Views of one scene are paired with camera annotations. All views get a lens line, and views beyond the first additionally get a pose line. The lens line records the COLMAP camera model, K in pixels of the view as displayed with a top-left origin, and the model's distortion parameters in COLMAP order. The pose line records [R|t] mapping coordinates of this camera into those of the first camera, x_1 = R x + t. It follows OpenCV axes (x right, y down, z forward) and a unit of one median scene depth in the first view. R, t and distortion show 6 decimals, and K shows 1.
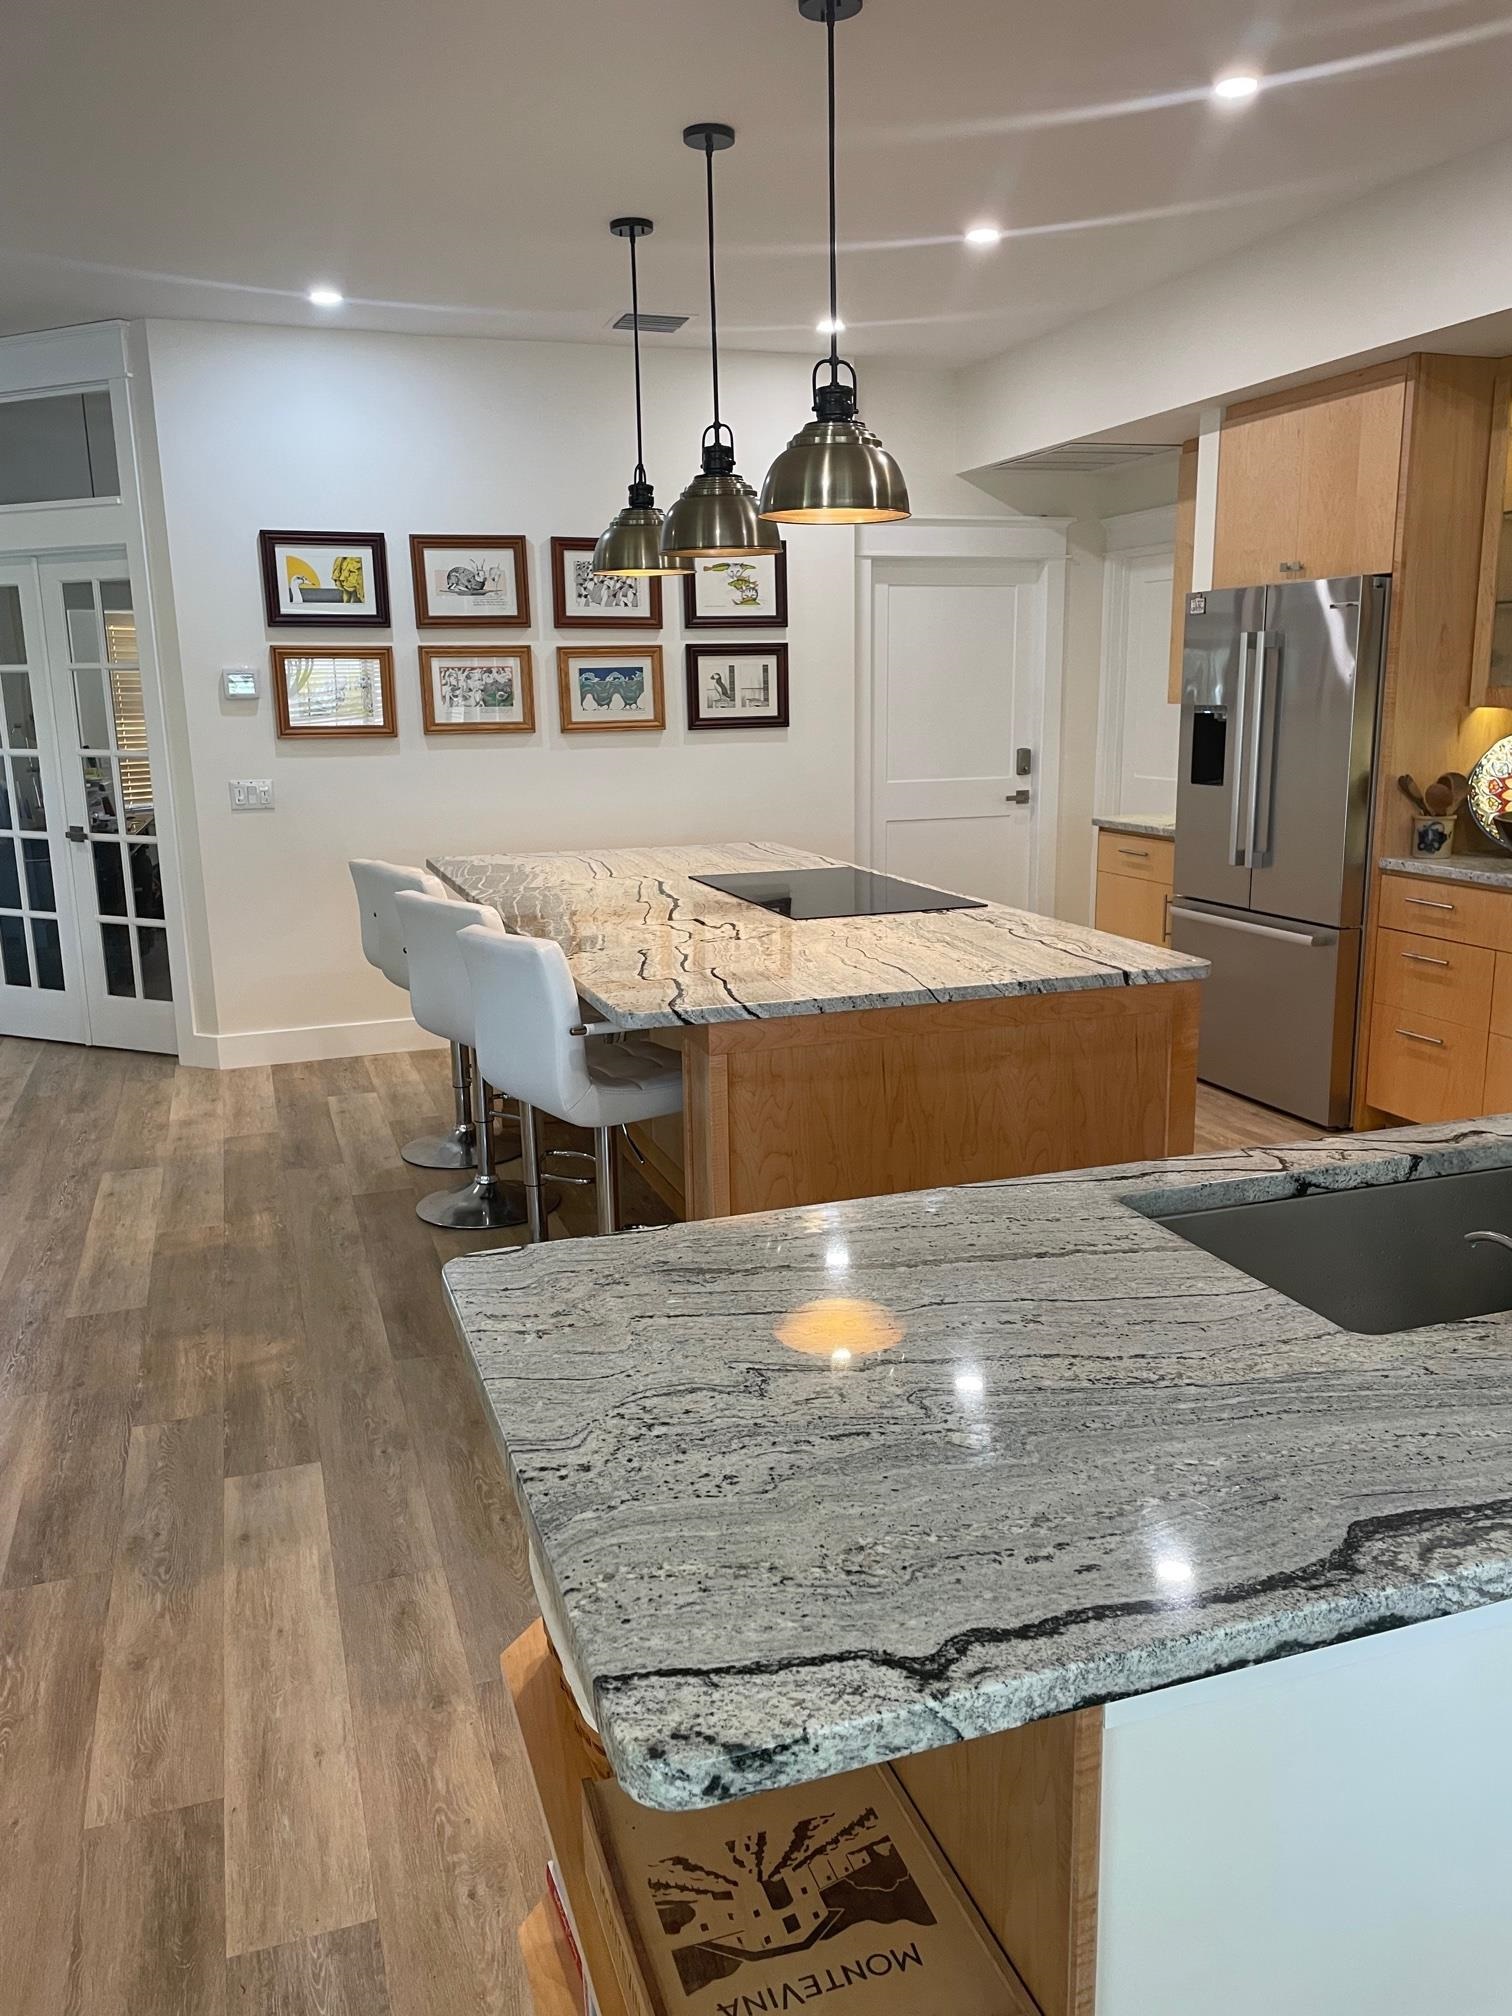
lens RADIAL K [[1512.9, 0, 779.4], [0, 1512.9, 1010.7], [0, 0, 1]] dist [0.088438, -0.113510]
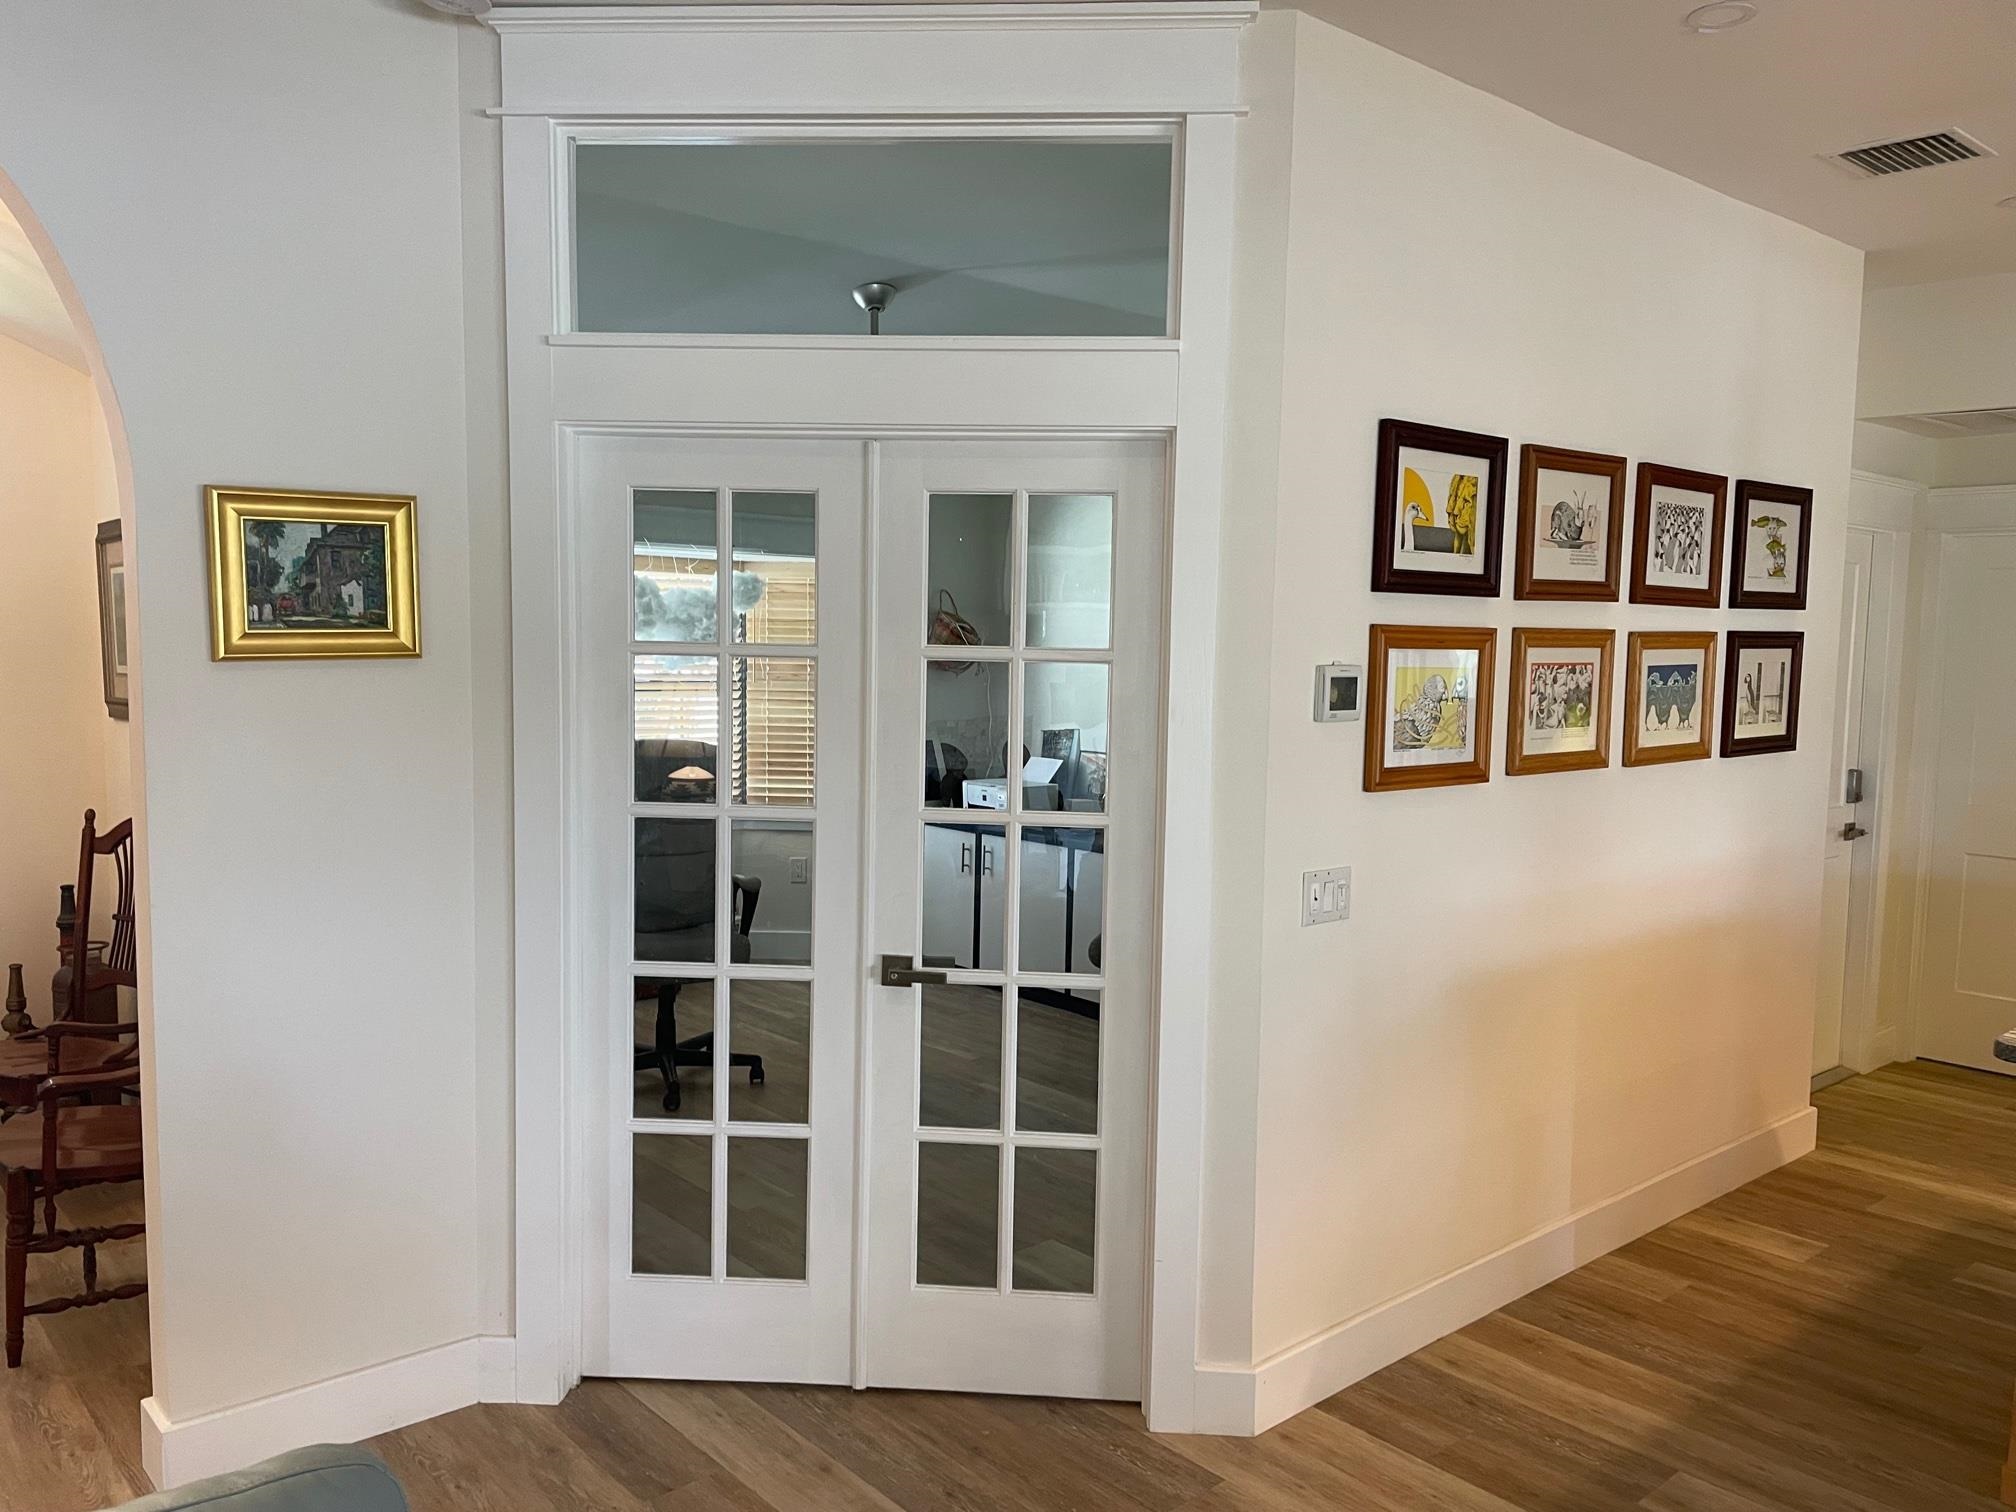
lens RADIAL K [[1512.9, 0, 1001.5], [0, 1512.9, 773.8], [0, 0, 1]] dist [0.088438, -0.113510]
pose [[0.927604, -0.003560, 0.373548, -0.825989], [0.046383, 0.993314, -0.105712, -0.168959], [-0.370674, 0.115385, 0.921568, 0.697212]]
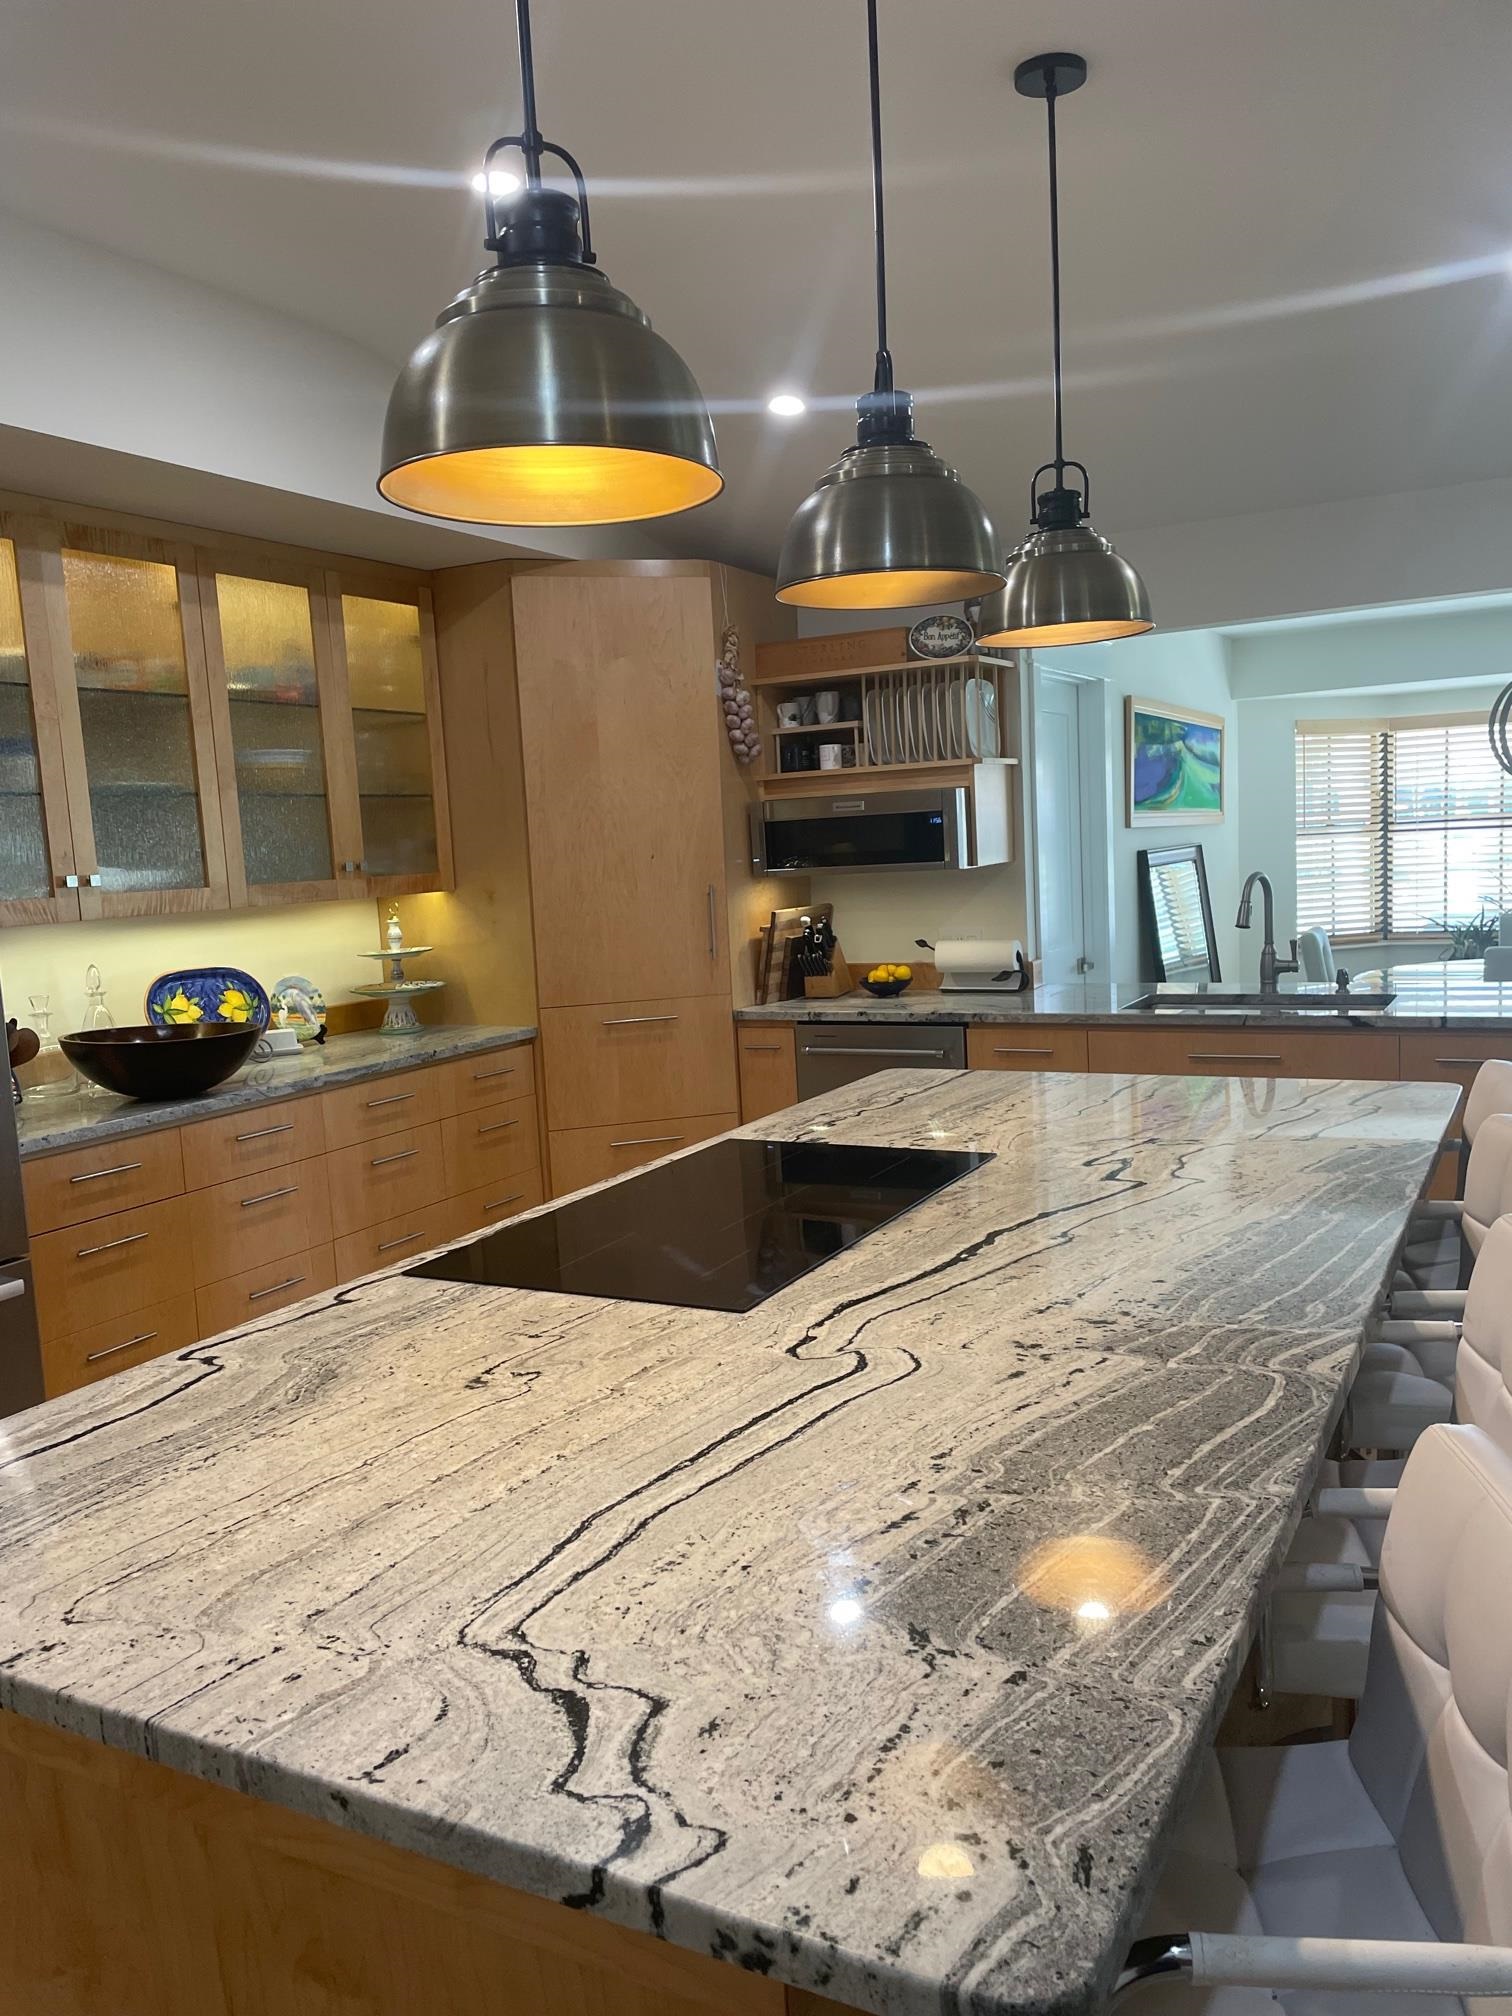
lens RADIAL K [[1512.9, 0, 743.4], [0, 1512.9, 1019.4], [0, 0, 1]] dist [0.088438, -0.113510]
pose [[-0.659935, -0.038583, 0.750332, -0.350960], [0.219600, 0.945164, 0.241745, -0.253543], [-0.718514, 0.324308, -0.615274, 1.200648]]
